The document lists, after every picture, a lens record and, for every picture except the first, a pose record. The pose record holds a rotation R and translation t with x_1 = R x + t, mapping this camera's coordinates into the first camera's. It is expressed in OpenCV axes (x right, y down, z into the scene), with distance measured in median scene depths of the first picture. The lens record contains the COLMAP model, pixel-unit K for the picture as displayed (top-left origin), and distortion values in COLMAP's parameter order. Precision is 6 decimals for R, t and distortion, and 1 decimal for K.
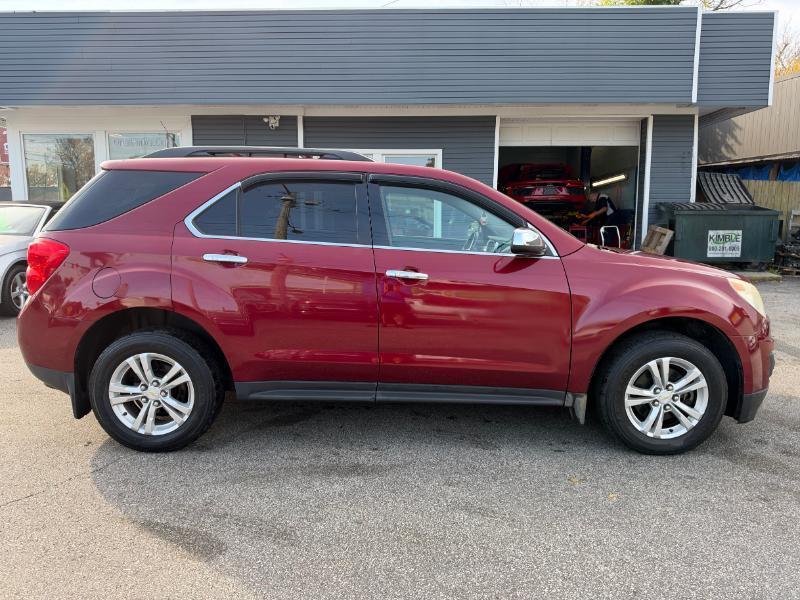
lens RADIAL K [[574.4, 0, 402.3], [0, 574.4, 303.2], [0, 0, 1]] dist [0.051386, -0.086660]
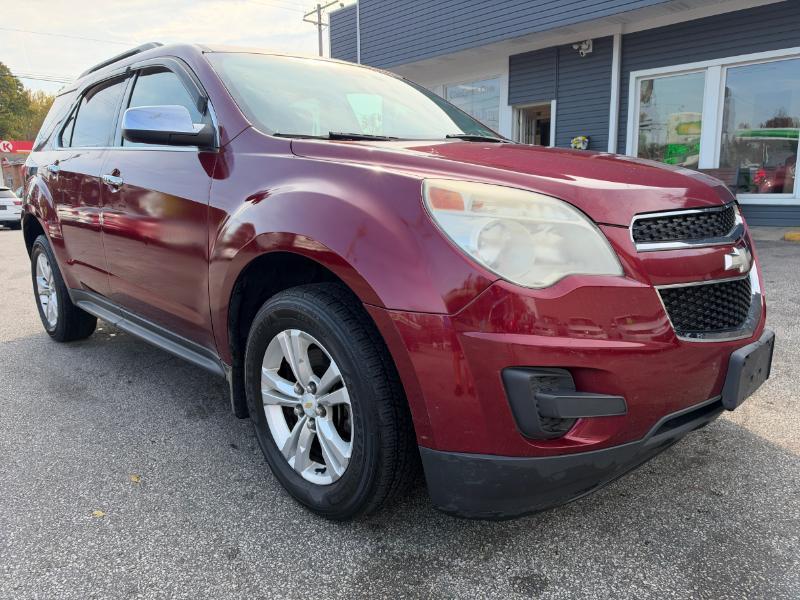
lens RADIAL K [[588.5, 0, 400.2], [0, 588.5, 290.8], [0, 0, 1]] dist [-0.009613, -0.000028]
pose [[0.685840, 0.114288, -0.718722, 0.890774], [-0.085159, 0.993410, 0.076705, 0.008434], [0.722752, 0.008599, 0.691054, 0.683755]]
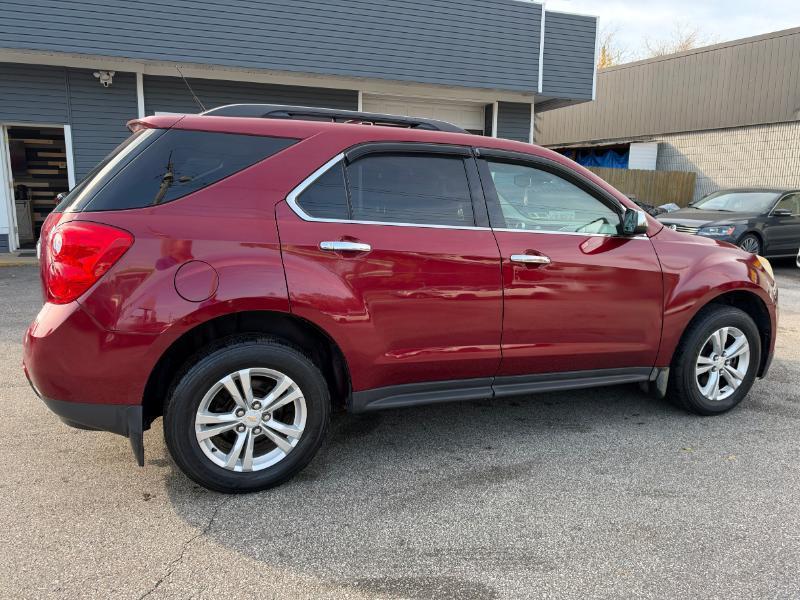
lens RADIAL K [[578.8, 0, 400.0], [0, 578.8, 300.0], [0, 0, 1]] dist [0.009977, -0.028492]
pose [[0.929831, -0.054407, 0.363942, -0.515440], [0.042423, 0.998264, 0.040846, -0.029544], [-0.365532, -0.022540, 0.930526, 0.193073]]
